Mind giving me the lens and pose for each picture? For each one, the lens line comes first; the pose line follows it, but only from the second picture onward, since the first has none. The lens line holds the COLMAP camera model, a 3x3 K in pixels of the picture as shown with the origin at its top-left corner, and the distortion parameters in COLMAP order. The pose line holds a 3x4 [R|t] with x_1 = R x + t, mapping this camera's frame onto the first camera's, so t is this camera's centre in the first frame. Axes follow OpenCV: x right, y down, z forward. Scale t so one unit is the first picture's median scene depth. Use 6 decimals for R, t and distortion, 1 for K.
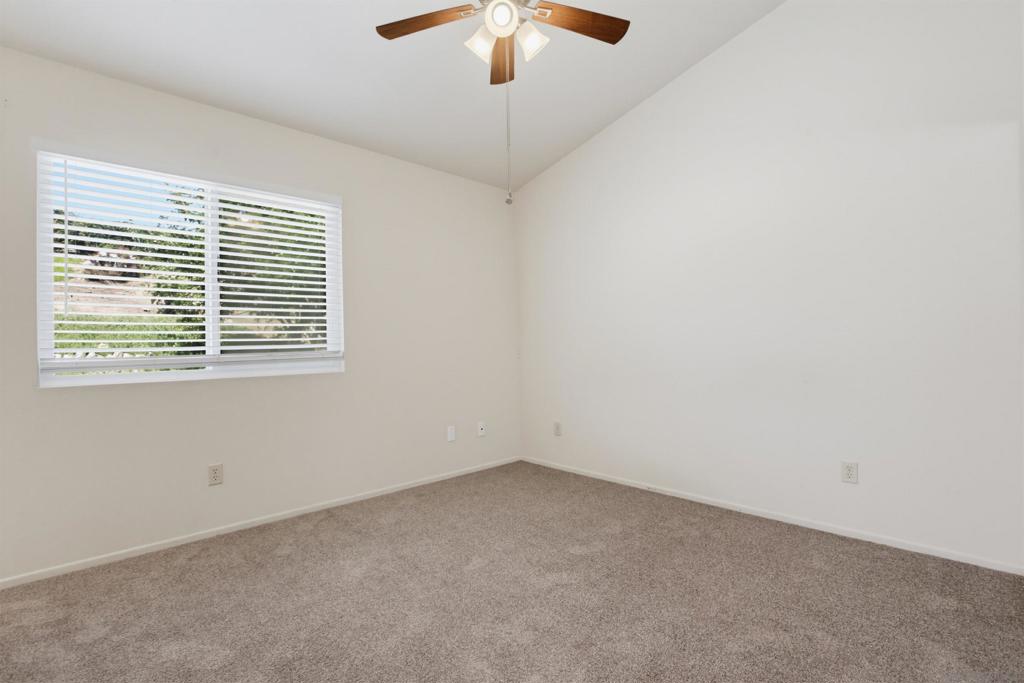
lens RADIAL K [[479.7, 0, 508.8], [0, 479.7, 329.2], [0, 0, 1]] dist [-0.012100, 0.000292]
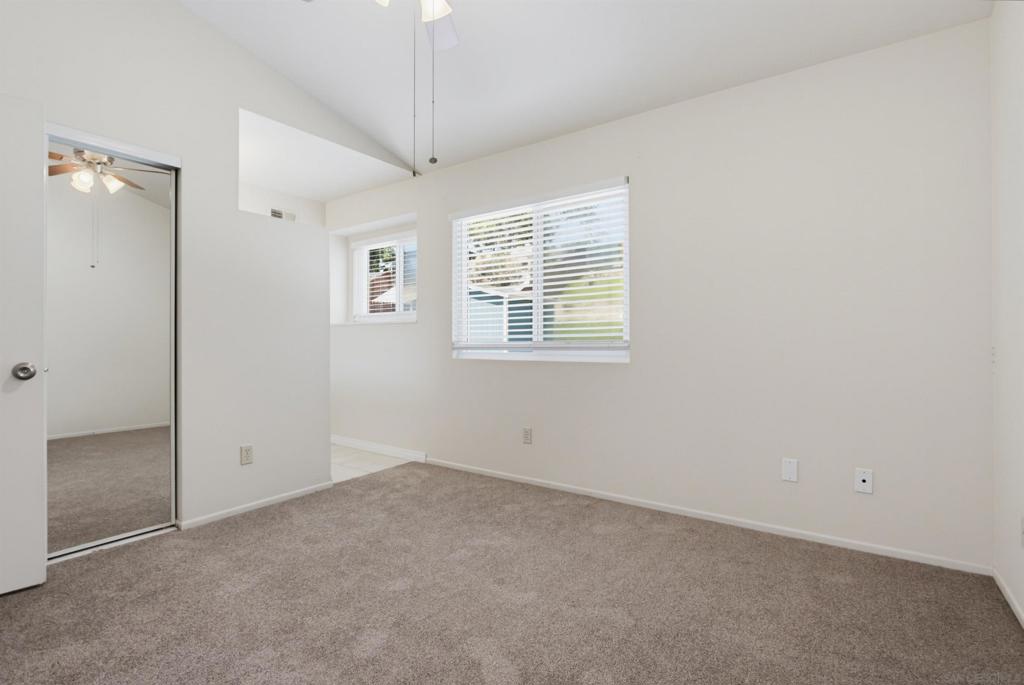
lens RADIAL K [[479.7, 0, 508.8], [0, 479.7, 330.2], [0, 0, 1]] dist [-0.012100, 0.000292]
pose [[0.196257, -0.013839, -0.980455, 0.591560], [0.020978, 0.999731, -0.009912, 0.034410], [0.980328, -0.018622, 0.196494, 0.663535]]
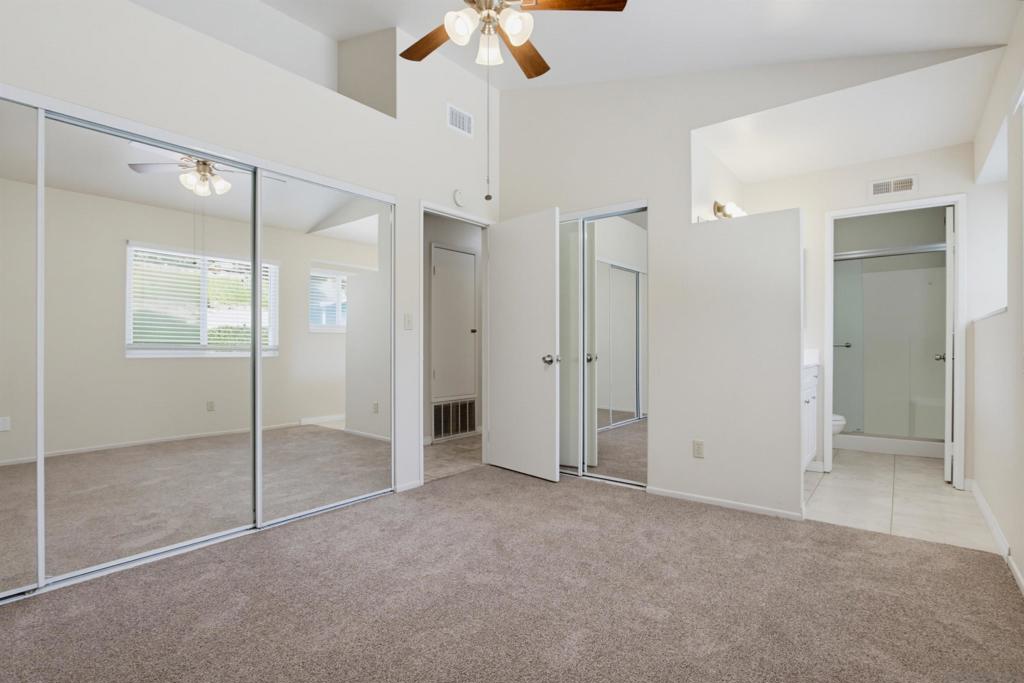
lens RADIAL K [[490.9, 0, 511.5], [0, 490.9, 350.6], [0, 0, 1]] dist [-0.017366, 0.000136]
pose [[-0.989508, 0.008216, -0.144241, 0.074279], [0.009037, 0.999946, -0.005037, 0.050954], [0.144192, -0.006287, -0.989530, 1.356931]]
